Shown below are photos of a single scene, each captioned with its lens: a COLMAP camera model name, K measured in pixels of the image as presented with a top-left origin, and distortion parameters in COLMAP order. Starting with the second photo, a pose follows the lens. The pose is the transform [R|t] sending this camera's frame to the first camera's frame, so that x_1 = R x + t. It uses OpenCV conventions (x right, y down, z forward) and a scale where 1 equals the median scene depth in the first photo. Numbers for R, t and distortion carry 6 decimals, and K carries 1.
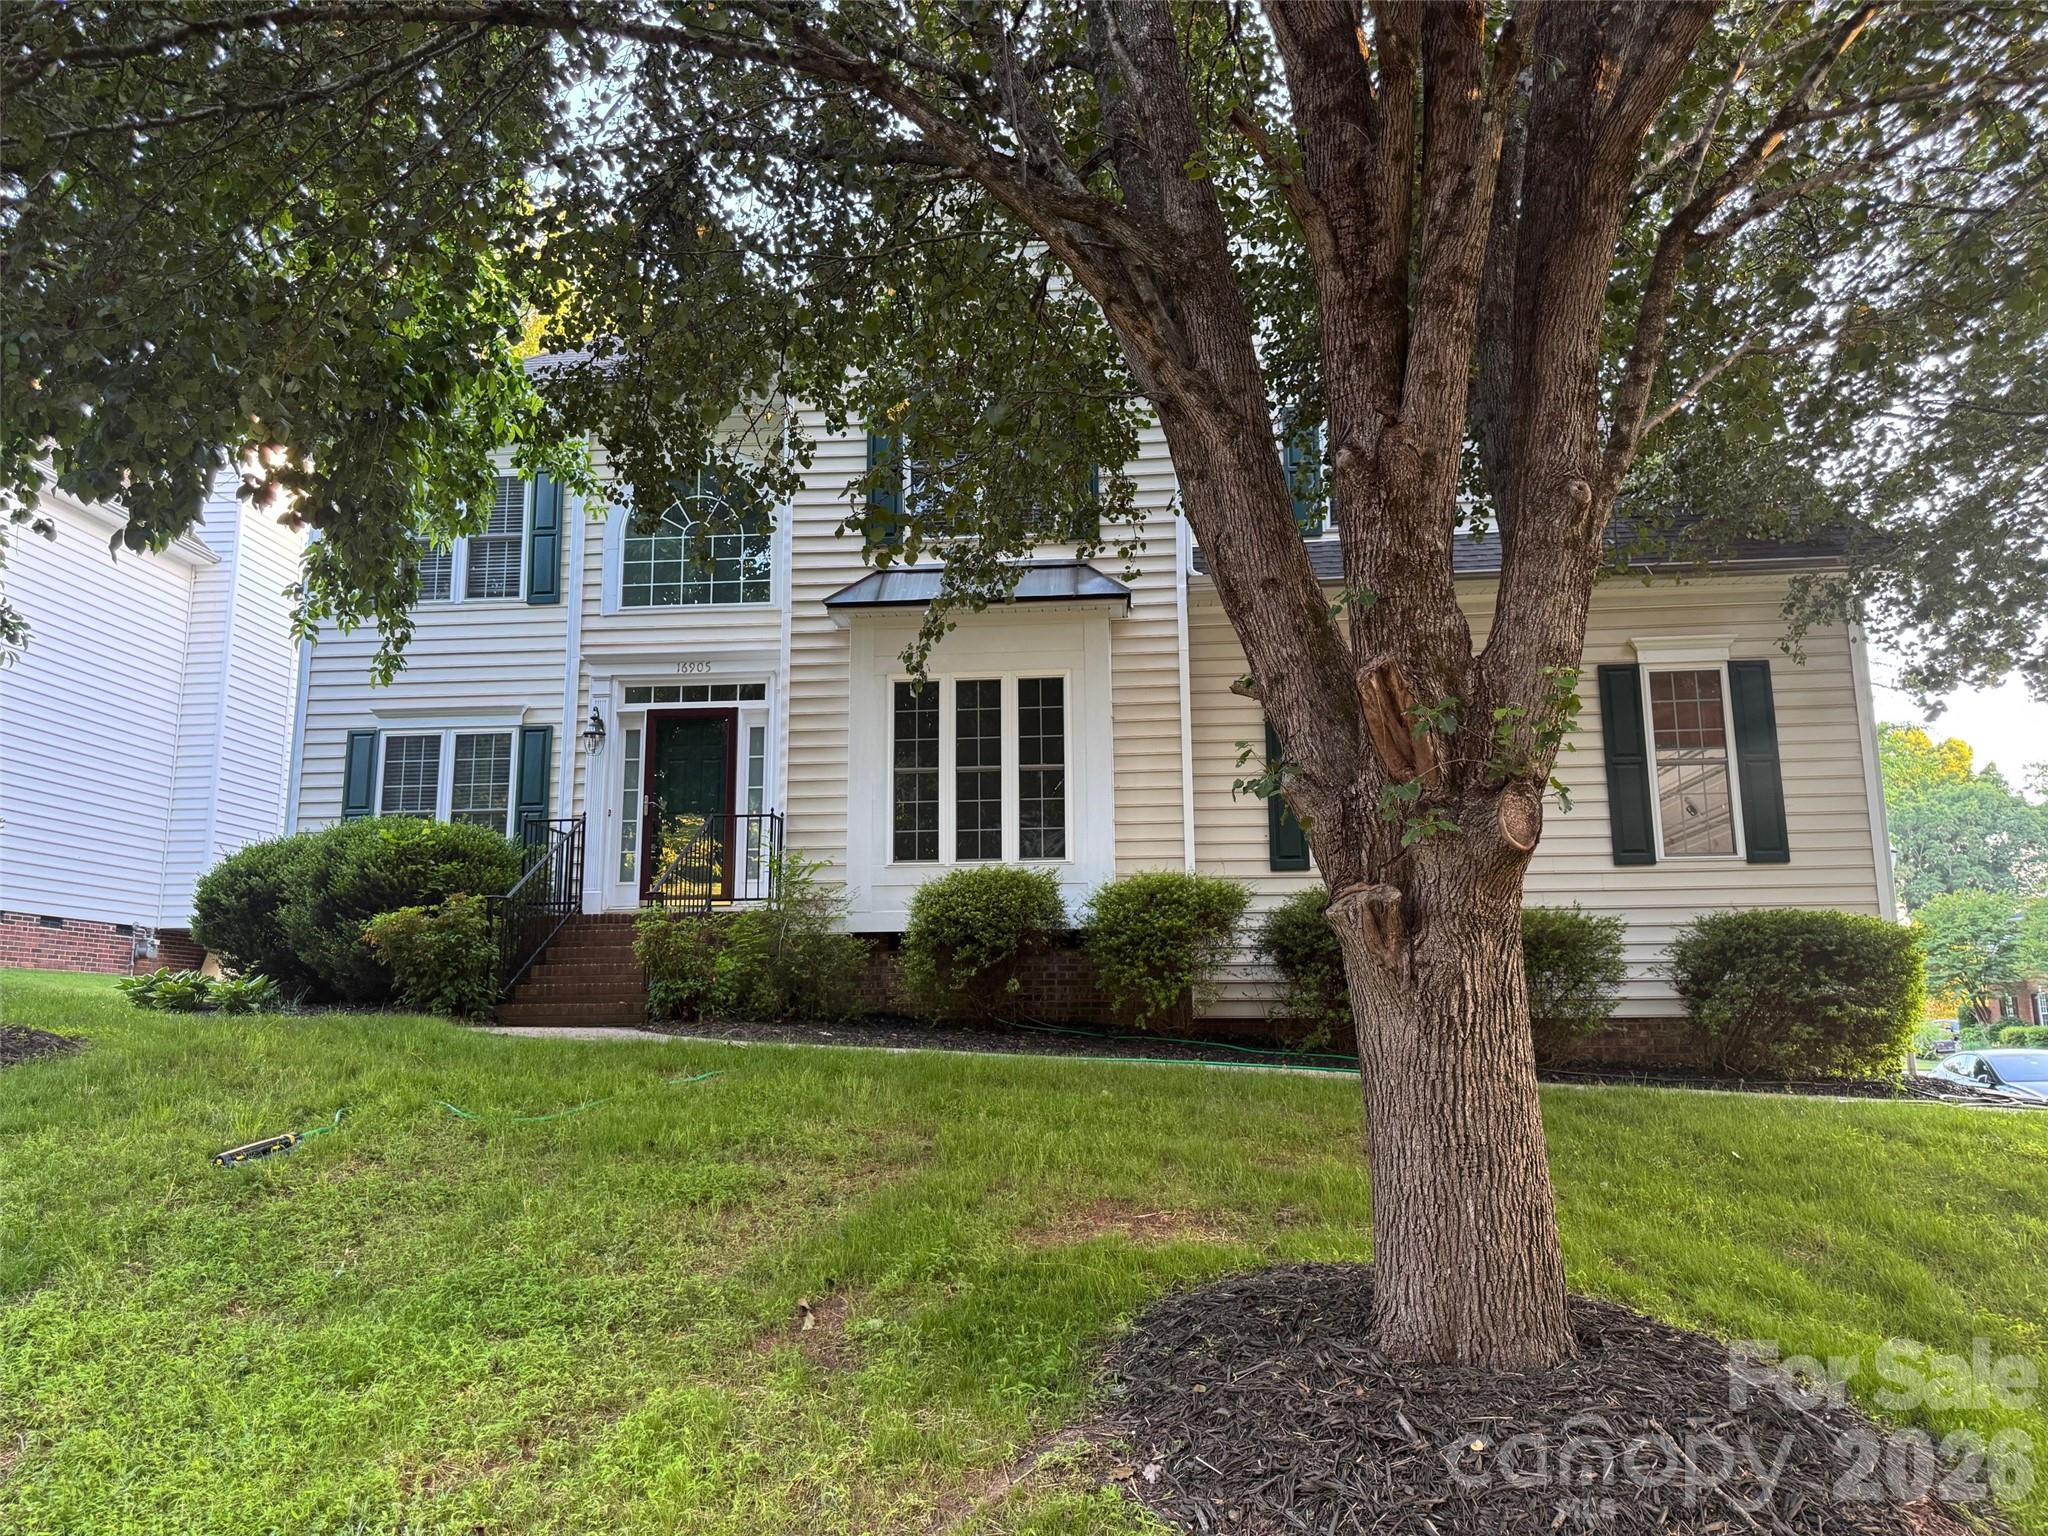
lens RADIAL K [[1445.0, 0, 1022.0], [0, 1445.0, 772.4], [0, 0, 1]] dist [0.028726, -0.003792]
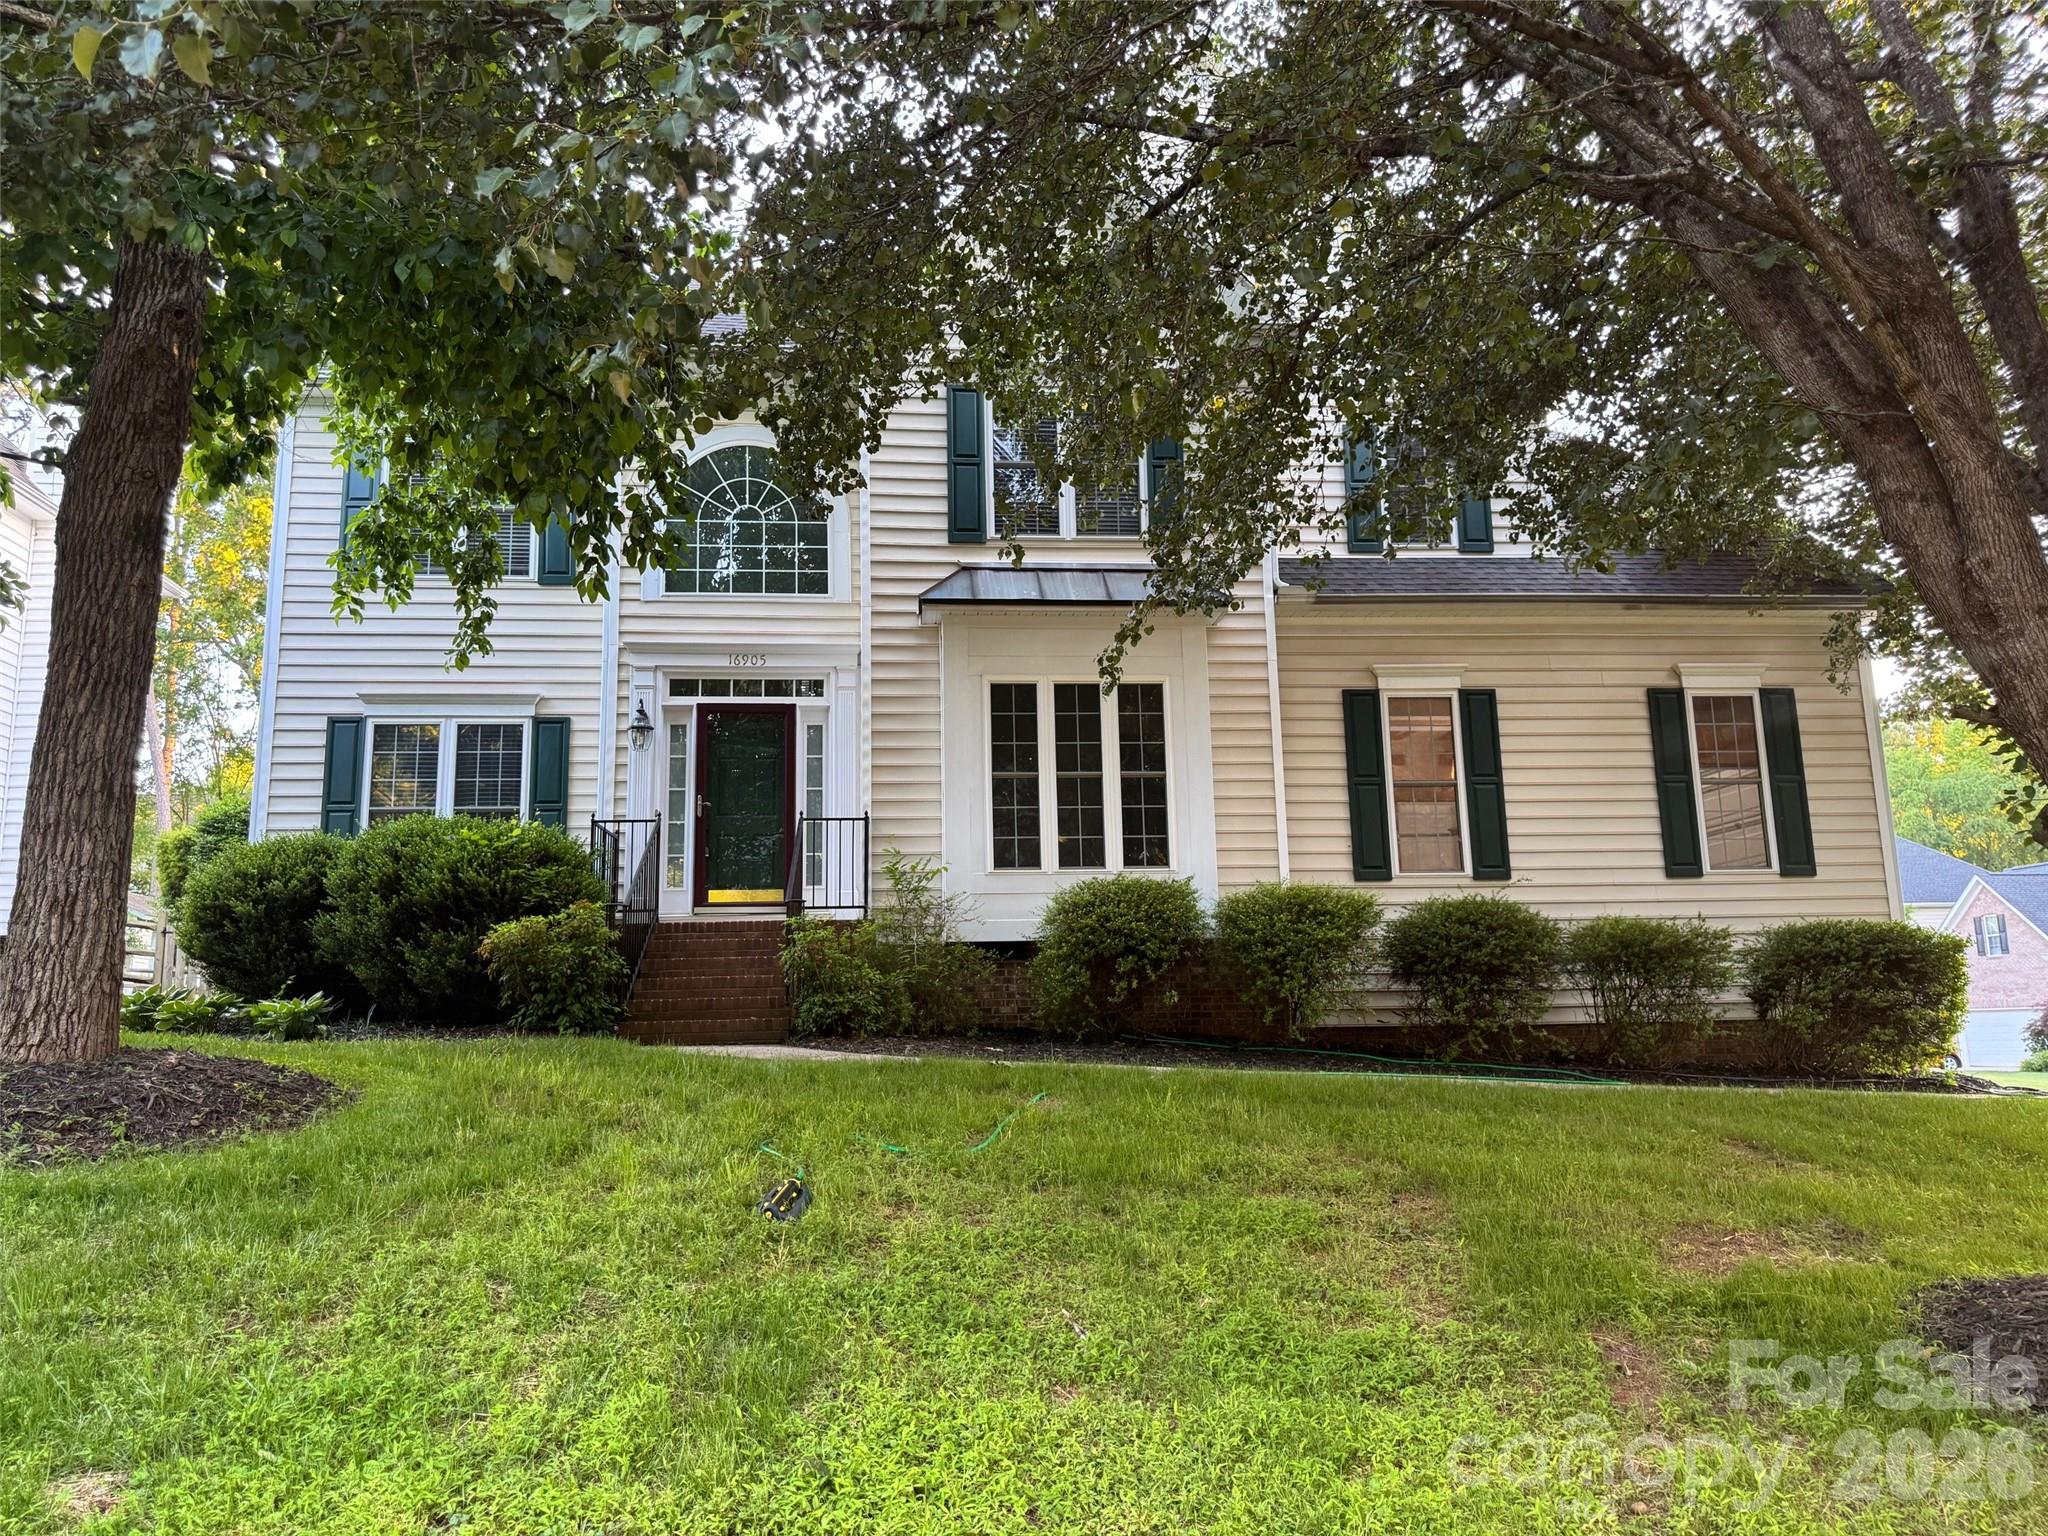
lens RADIAL K [[1445.0, 0, 1017.2], [0, 1445.0, 768.0], [0, 0, 1]] dist [0.028726, -0.003792]
pose [[0.981442, 0.020807, 0.190626, -0.257416], [-0.019721, 0.999777, -0.007592, 0.001460], [-0.190741, 0.003691, 0.981633, 0.048248]]
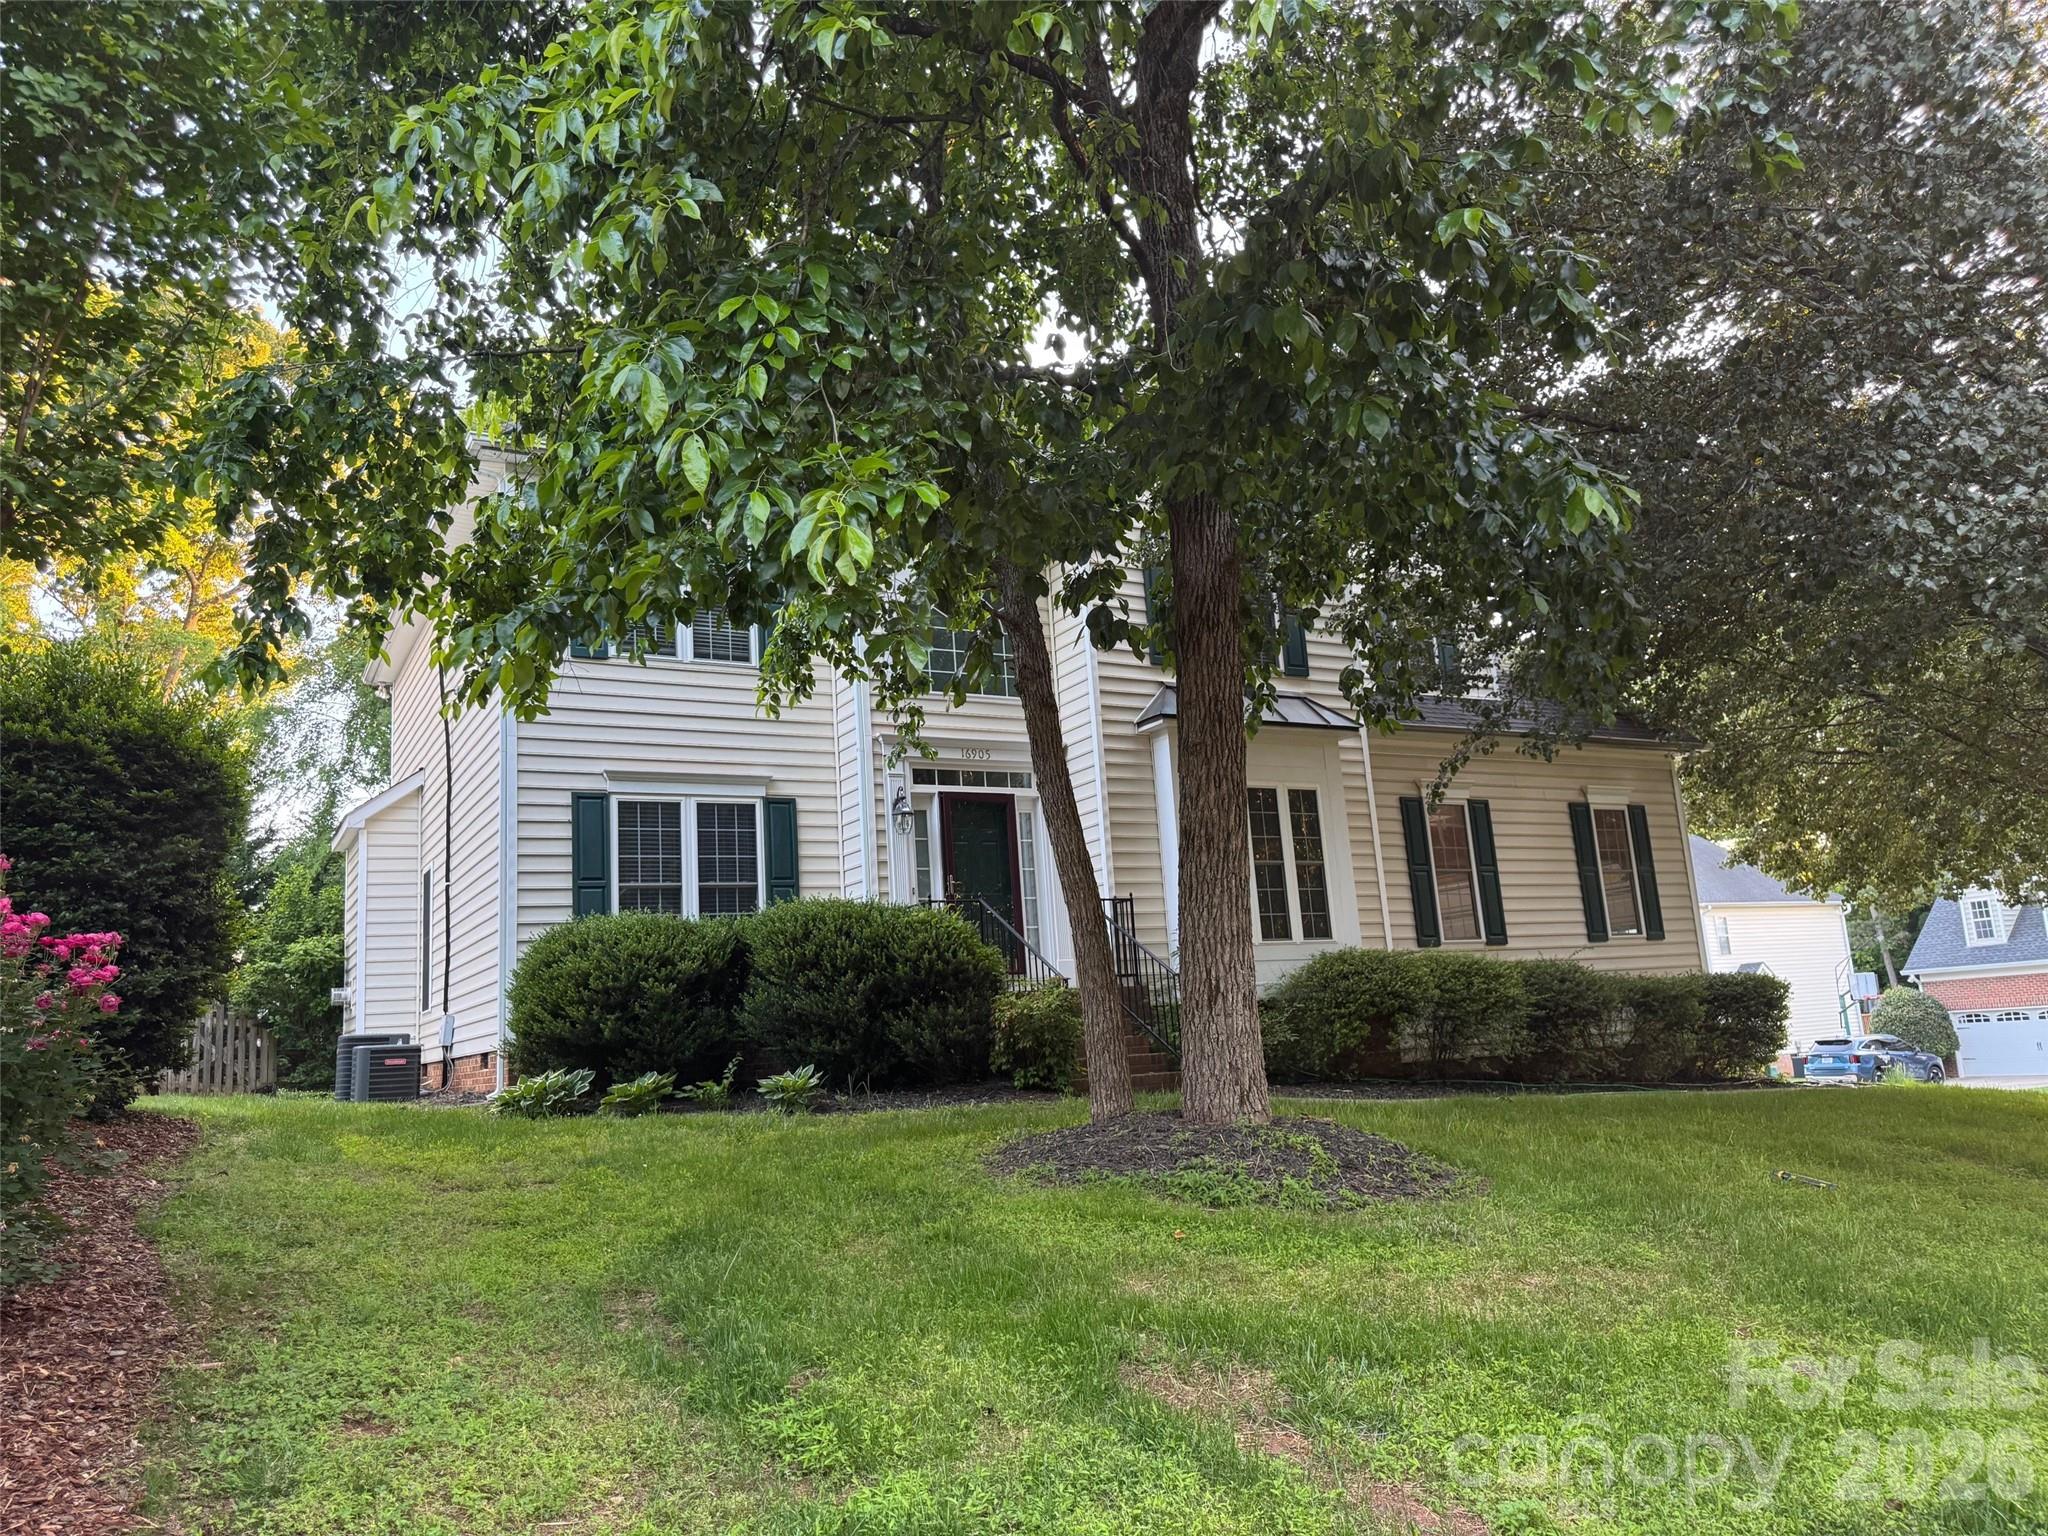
lens RADIAL K [[1445.0, 0, 1026.4], [0, 1445.0, 769.6], [0, 0, 1]] dist [0.028726, -0.003792]
pose [[0.813211, 0.065155, 0.578310, -0.891357], [-0.038324, 0.997552, -0.058499, -0.001204], [-0.580705, 0.025409, 0.813717, 0.137647]]
